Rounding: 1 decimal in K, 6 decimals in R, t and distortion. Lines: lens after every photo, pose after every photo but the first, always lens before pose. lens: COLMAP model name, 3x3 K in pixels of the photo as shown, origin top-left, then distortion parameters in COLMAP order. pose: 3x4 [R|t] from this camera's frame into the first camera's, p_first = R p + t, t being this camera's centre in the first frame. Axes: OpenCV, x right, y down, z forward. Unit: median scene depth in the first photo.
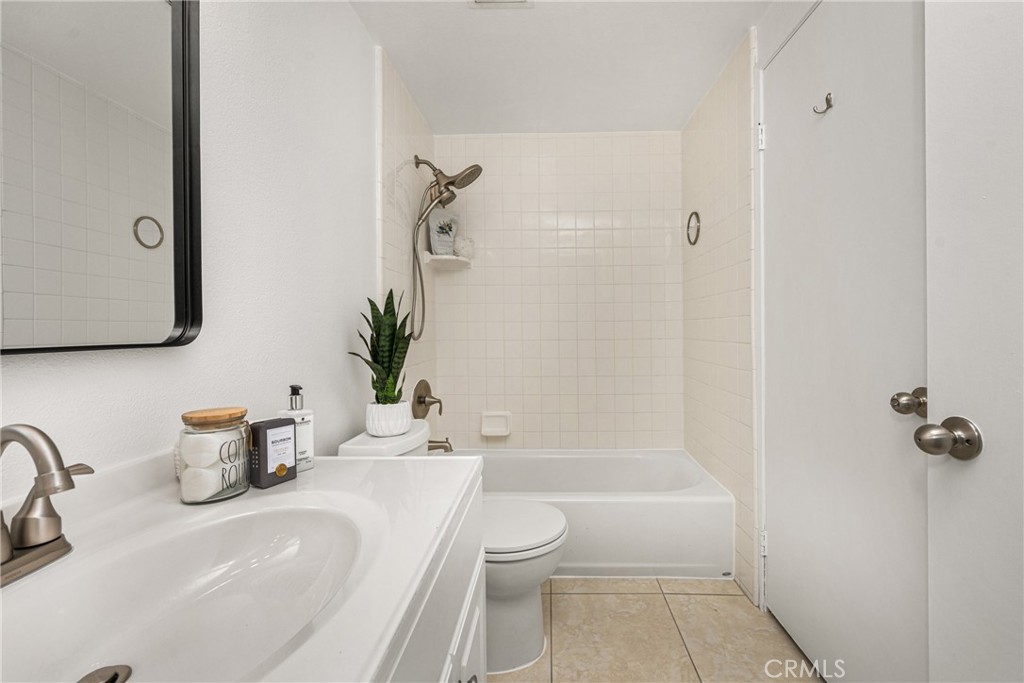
lens RADIAL K [[453.5, 0, 534.8], [0, 453.5, 324.1], [0, 0, 1]] dist [-0.000921, 0.000047]
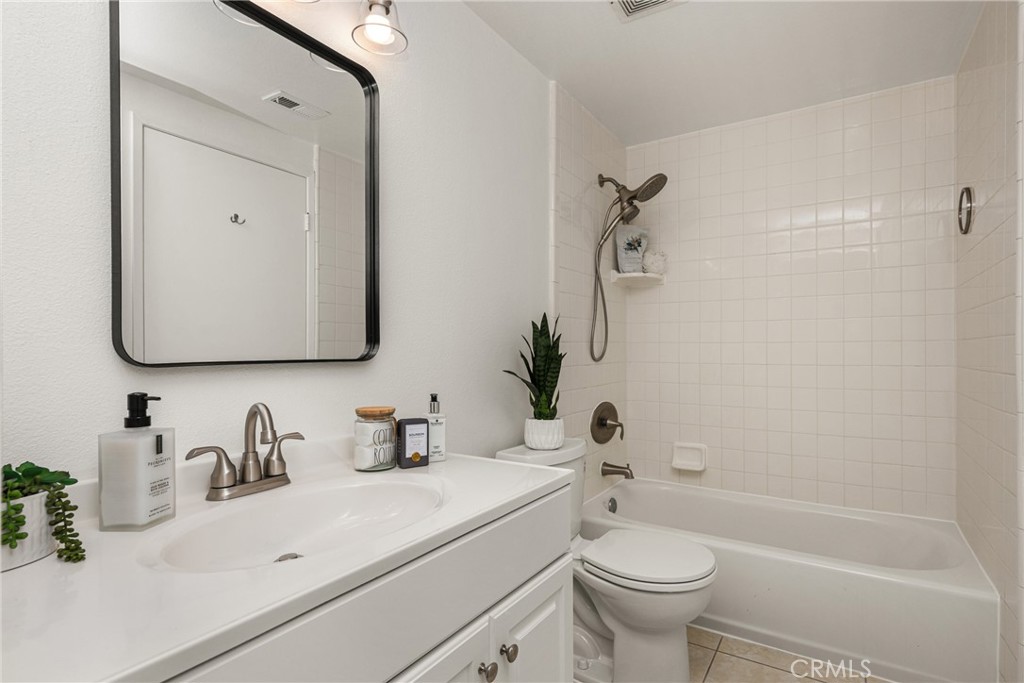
lens RADIAL K [[501.3, 0, 512.0], [0, 501.3, 341.5], [0, 0, 1]] dist [-0.000640, -0.000592]
pose [[0.854532, -0.001199, -0.519397, 0.225916], [-0.001680, 0.999986, -0.005073, -0.003086], [0.519396, 0.005207, 0.854518, -0.051331]]
